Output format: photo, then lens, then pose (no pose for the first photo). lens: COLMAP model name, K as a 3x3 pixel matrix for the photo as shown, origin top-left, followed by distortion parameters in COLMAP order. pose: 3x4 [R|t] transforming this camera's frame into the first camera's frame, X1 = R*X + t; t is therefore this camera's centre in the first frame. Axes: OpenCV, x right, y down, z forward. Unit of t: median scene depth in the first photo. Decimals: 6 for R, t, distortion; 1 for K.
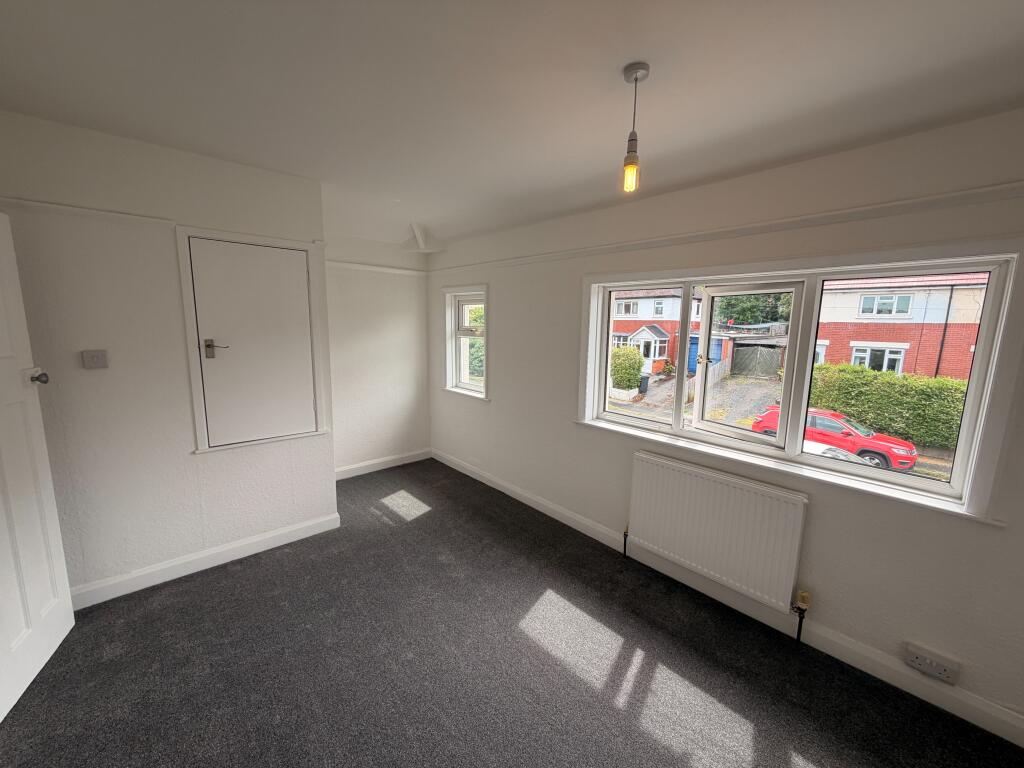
lens RADIAL K [[408.1, 0, 513.7], [0, 408.1, 381.1], [0, 0, 1]] dist [-0.002868, 0.000236]
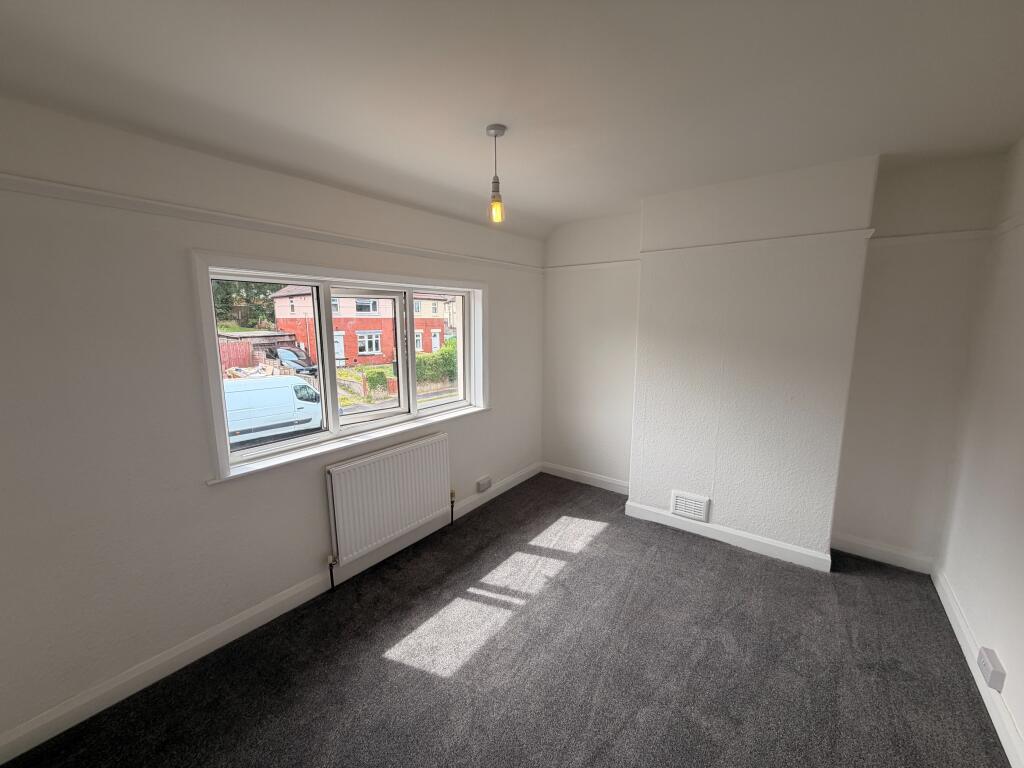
lens RADIAL K [[408.1, 0, 513.7], [0, 408.1, 381.1], [0, 0, 1]] dist [-0.002868, 0.000236]
pose [[-0.186932, -0.176240, 0.966435, -0.775459], [0.136883, 0.969506, 0.203277, -0.180227], [-0.972790, 0.170287, -0.157107, 0.924416]]
